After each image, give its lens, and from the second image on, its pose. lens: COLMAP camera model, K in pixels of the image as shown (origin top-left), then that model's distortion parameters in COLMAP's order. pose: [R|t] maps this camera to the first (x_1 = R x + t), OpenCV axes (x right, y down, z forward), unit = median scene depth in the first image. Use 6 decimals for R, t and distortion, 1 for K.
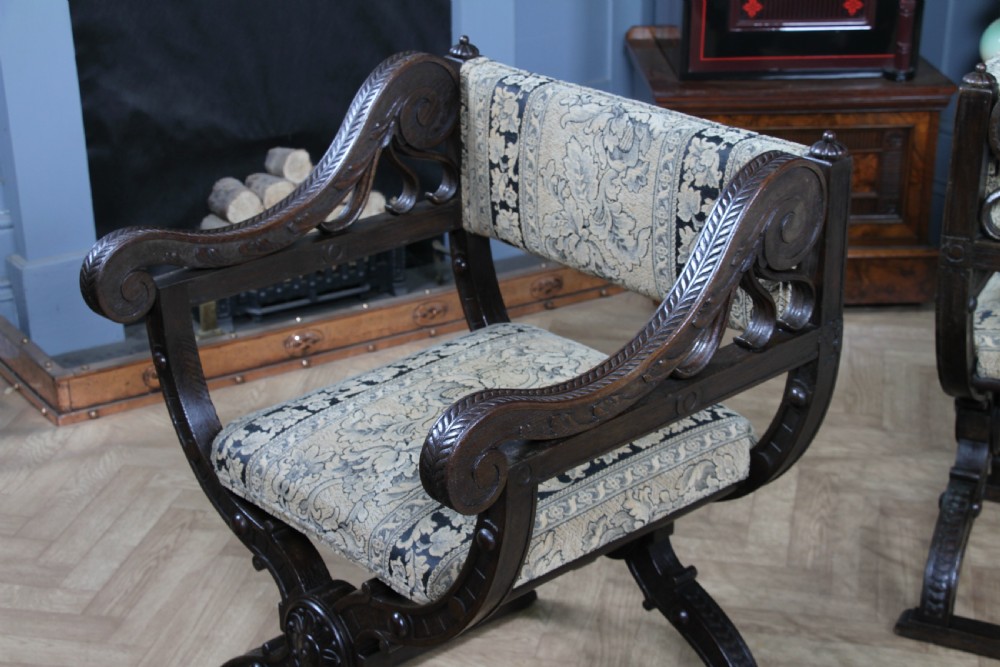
lens RADIAL K [[1815.8, 0, 500.0], [0, 1815.8, 333.5], [0, 0, 1]] dist [0.169392, 0.139094]
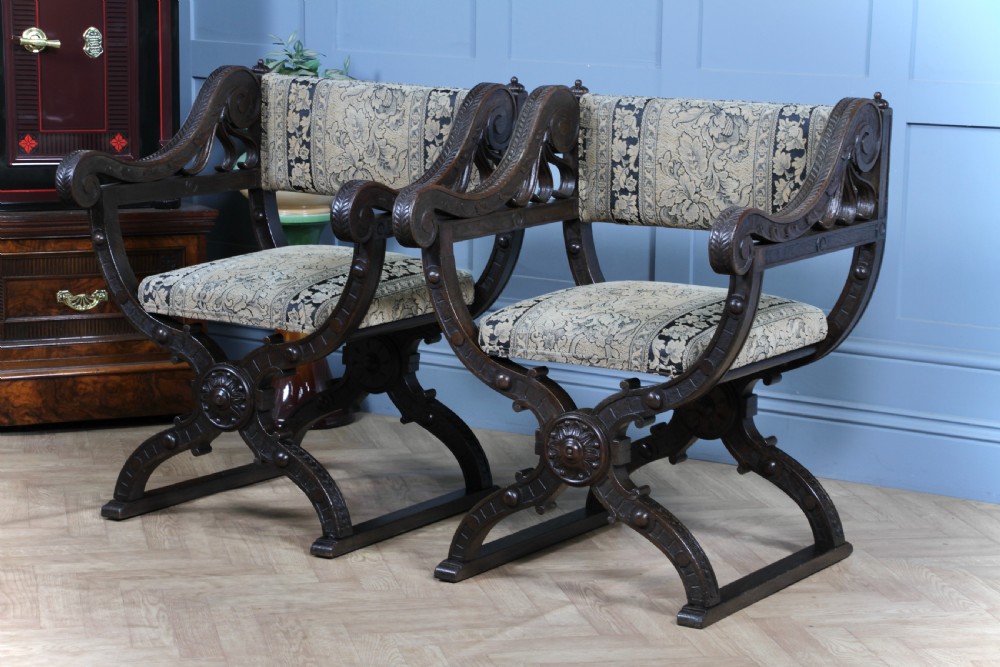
lens RADIAL K [[2460.5, 0, 500.0], [0, 2460.5, 333.5], [0, 0, 1]] dist [0.339167, 0.912204]
pose [[0.962078, -0.019153, 0.272100, -0.431138], [0.079833, 0.973624, -0.213735, 0.566847], [-0.260829, 0.227352, 0.938232, -1.038958]]
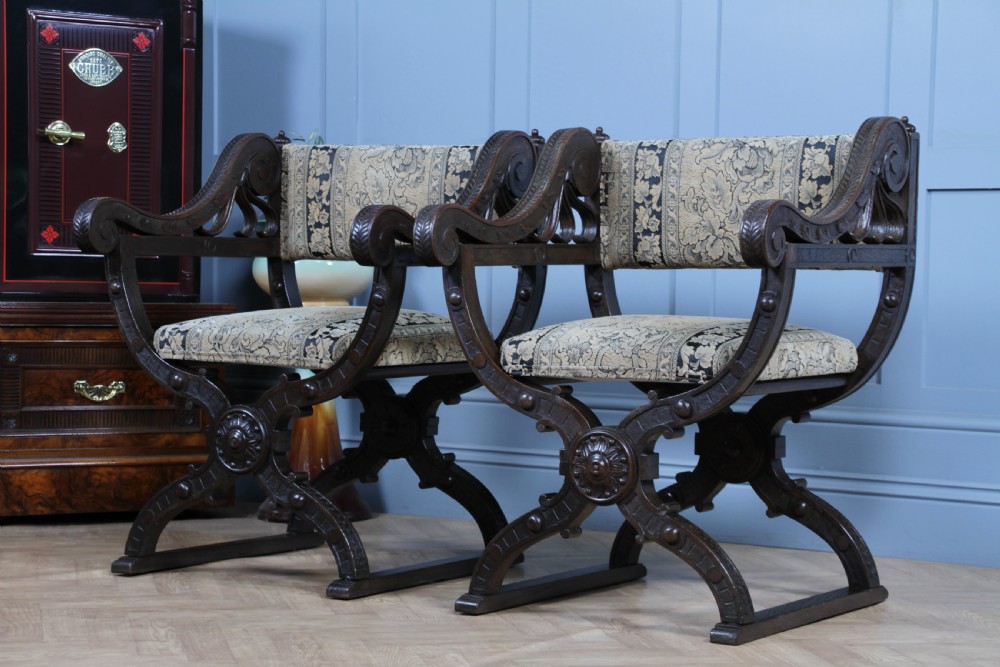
lens RADIAL K [[2309.1, 0, 500.0], [0, 2309.1, 333.5], [0, 0, 1]] dist [0.289738, 0.929248]
pose [[0.962627, 0.015736, 0.270373, -0.400833], [0.079666, 0.937691, -0.338215, 0.732857], [-0.258848, 0.347114, 0.901393, -0.823654]]
